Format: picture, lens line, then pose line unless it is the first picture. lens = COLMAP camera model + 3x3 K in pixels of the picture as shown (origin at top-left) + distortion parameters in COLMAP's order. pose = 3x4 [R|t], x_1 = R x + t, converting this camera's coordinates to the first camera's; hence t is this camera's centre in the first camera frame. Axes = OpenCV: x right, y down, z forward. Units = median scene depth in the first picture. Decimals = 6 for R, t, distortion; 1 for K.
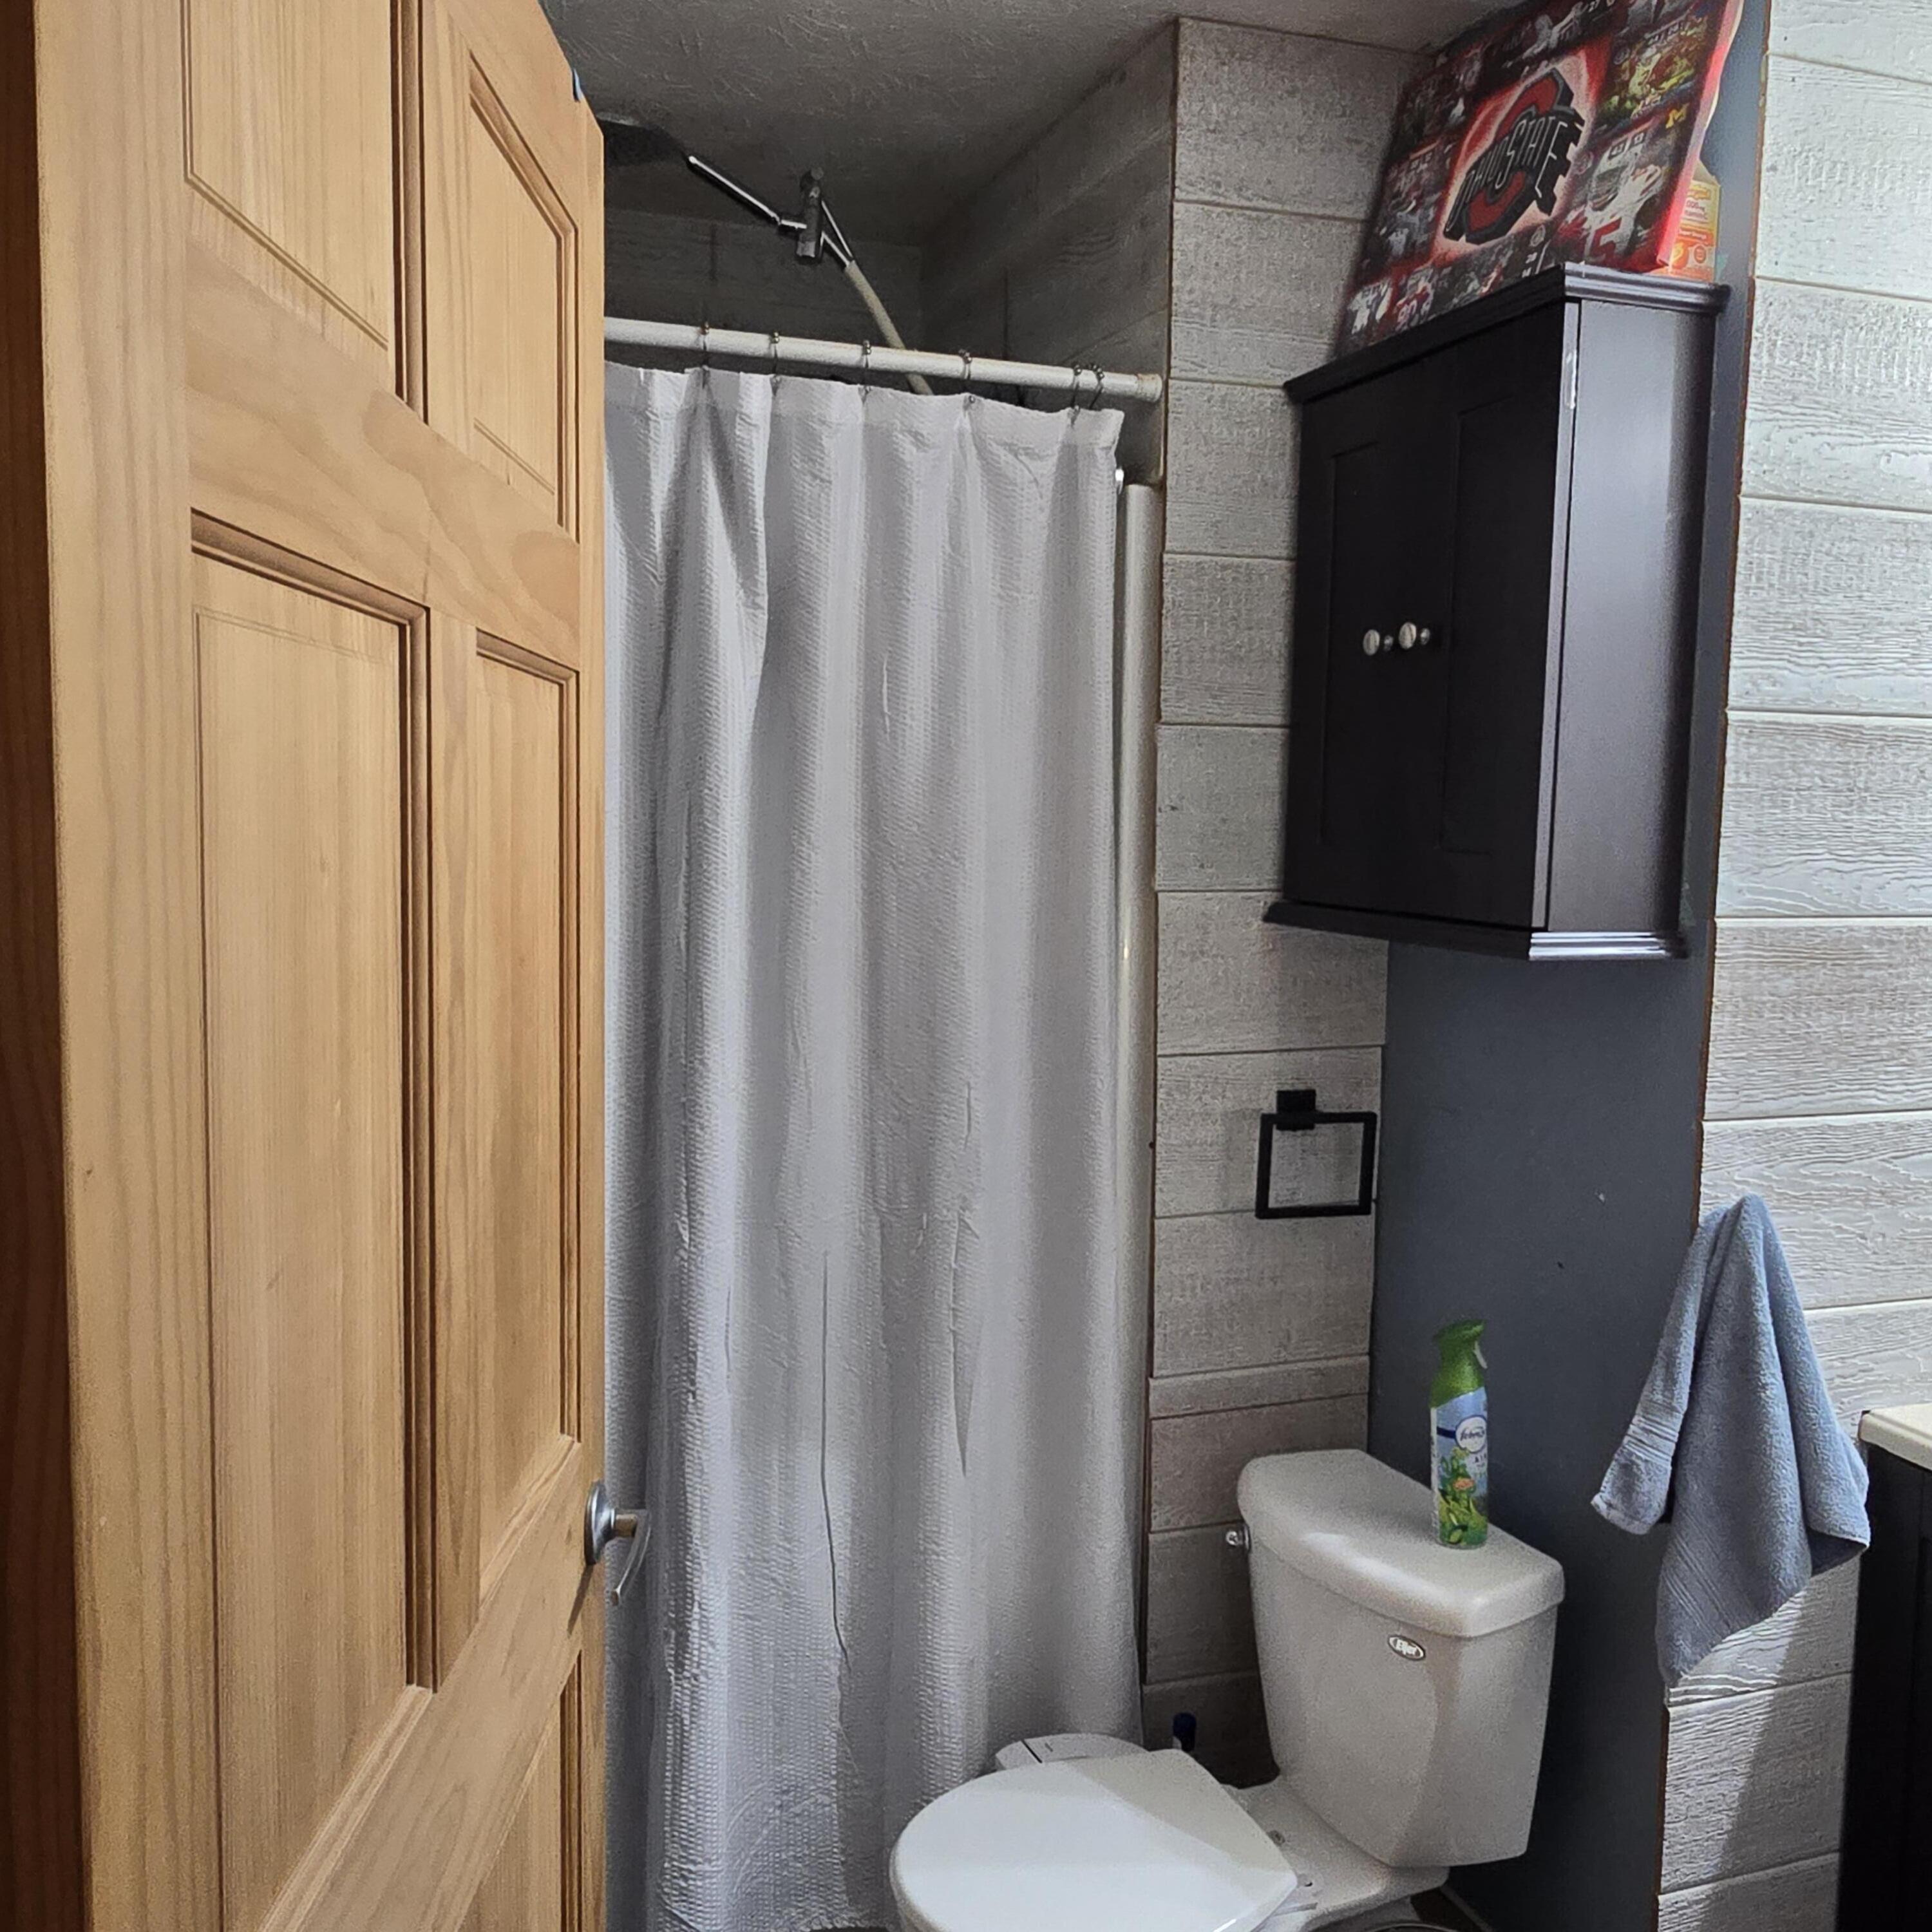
lens RADIAL K [[1757.2, 0, 963.4], [0, 1757.2, 977.4], [0, 0, 1]] dist [0.009807, 0.000000]
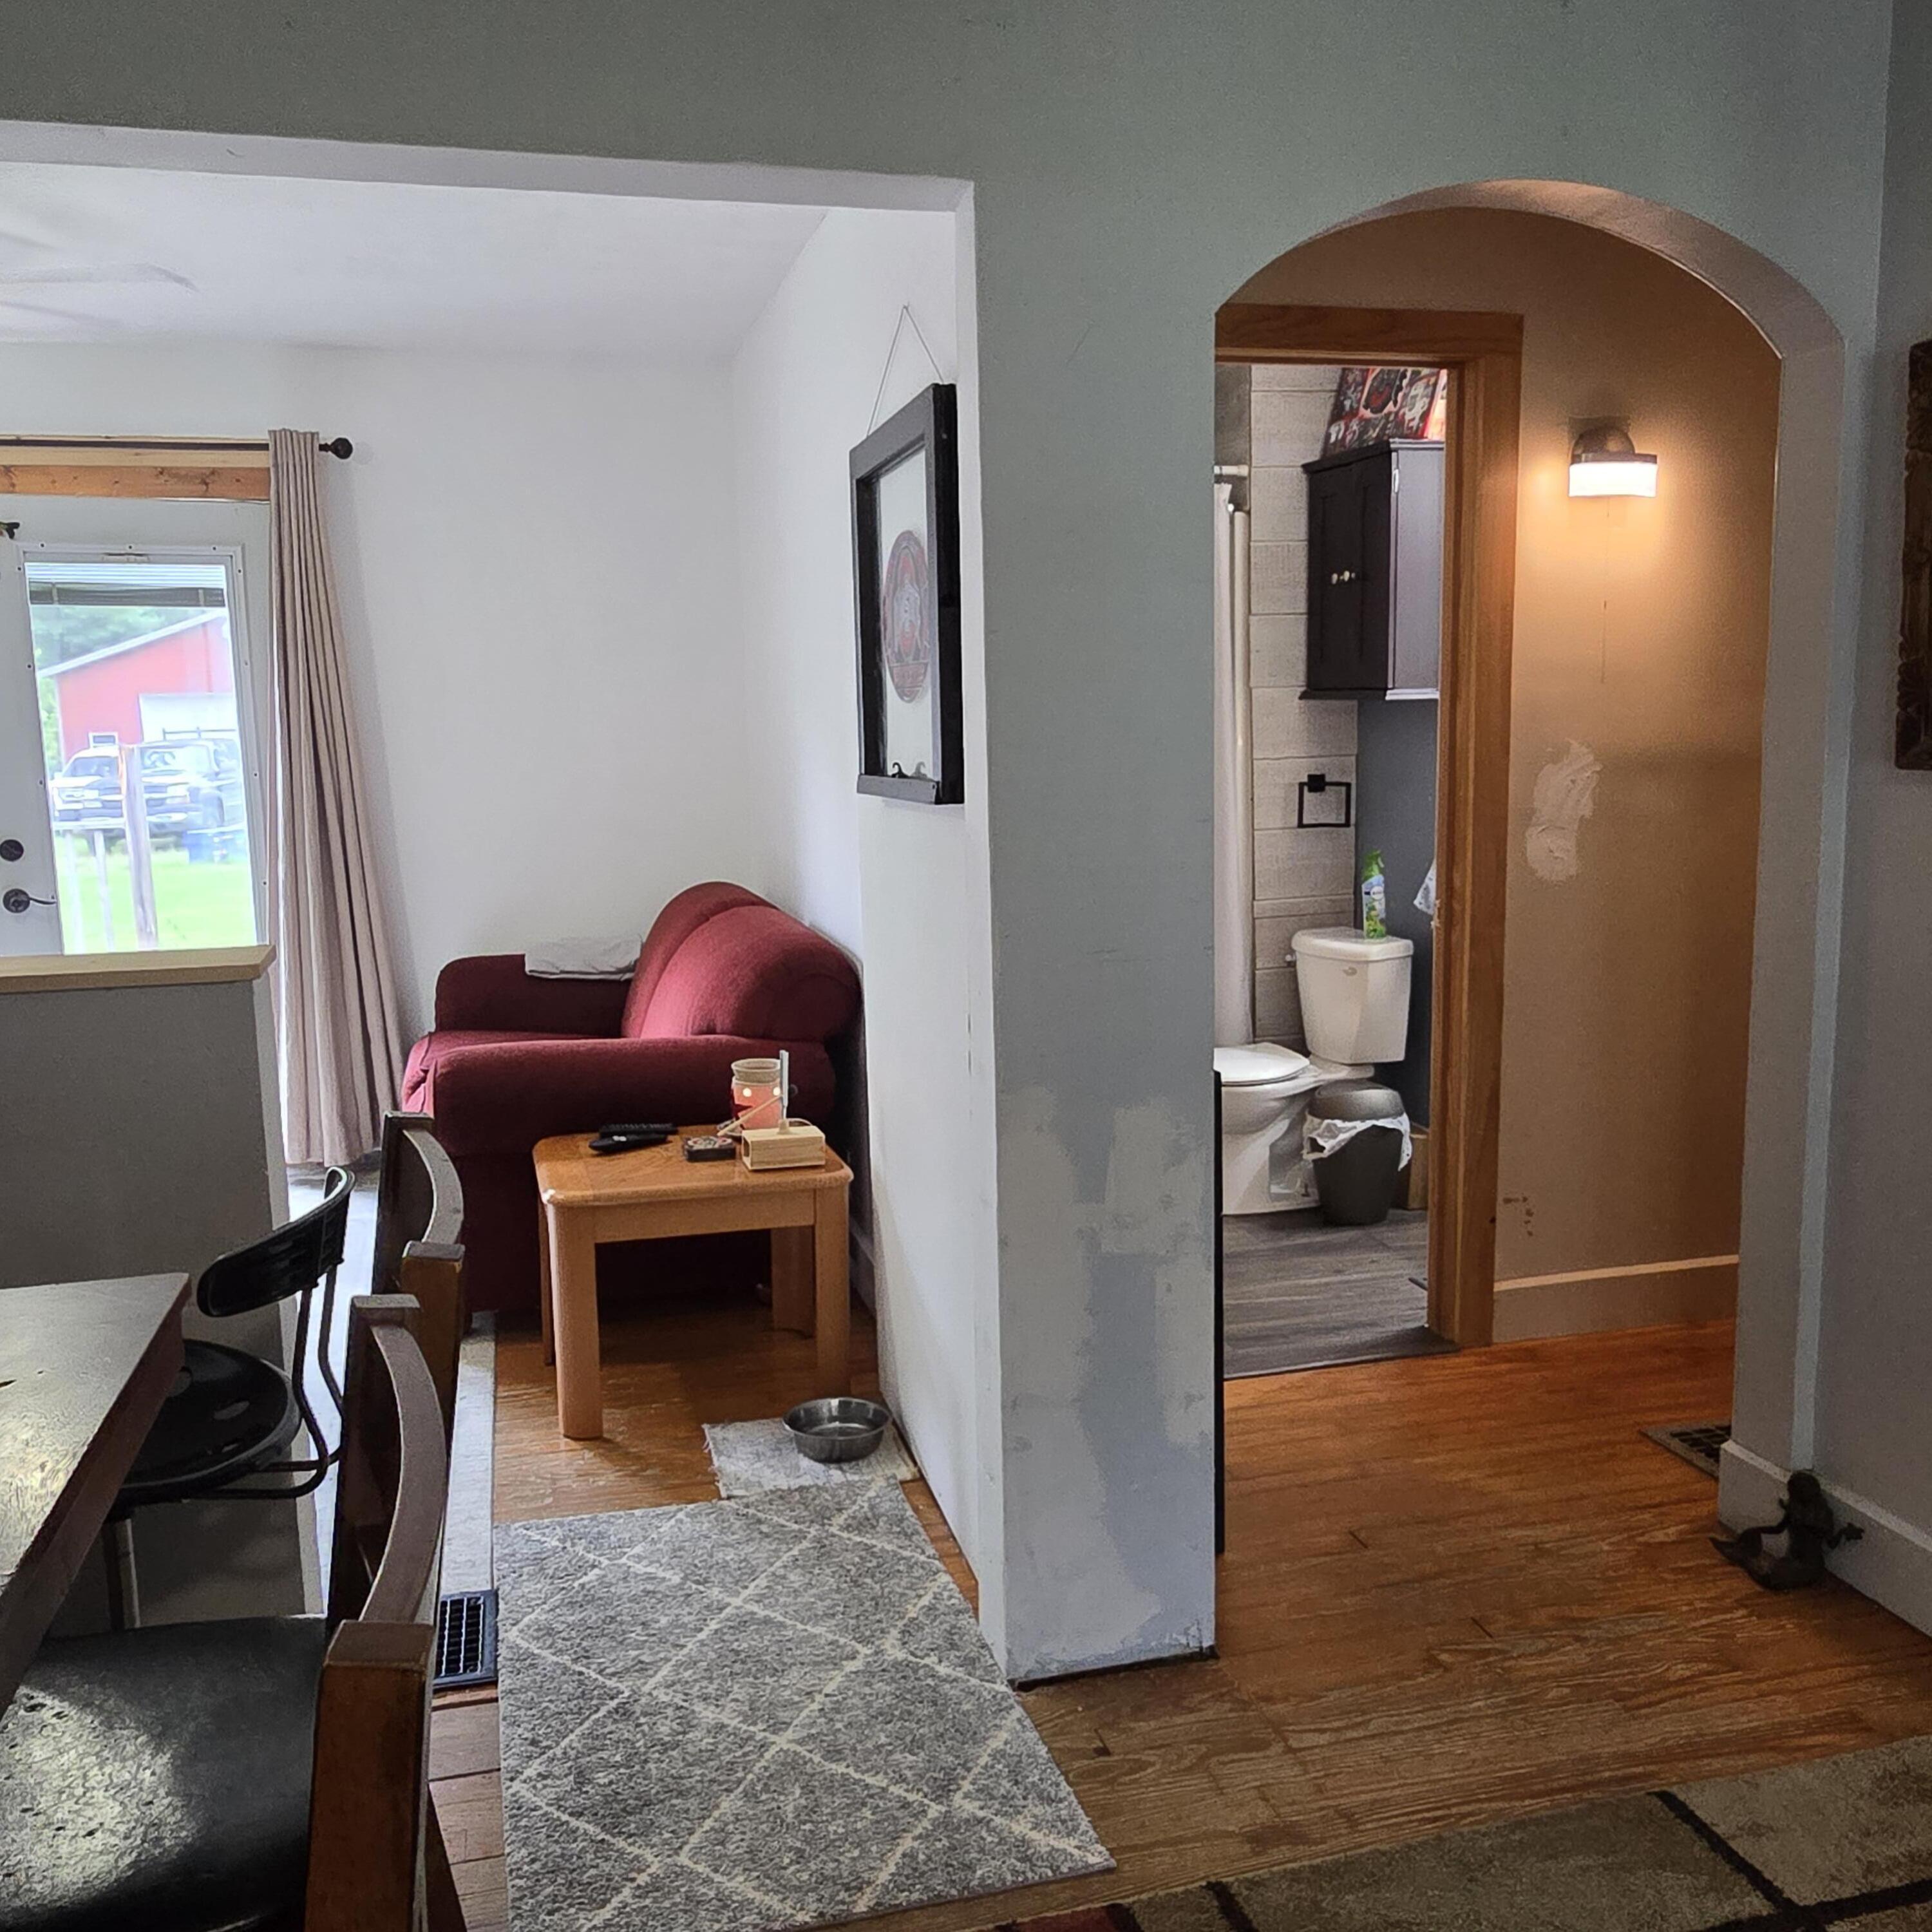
lens RADIAL K [[1757.2, 0, 960.3], [0, 1757.2, 949.2], [0, 0, 1]] dist [0.009807, 0.000000]
pose [[0.994854, -0.026119, -0.097898, -0.056240], [0.030588, 0.998544, 0.044433, 0.186526], [0.096595, -0.047199, 0.994204, -1.405625]]
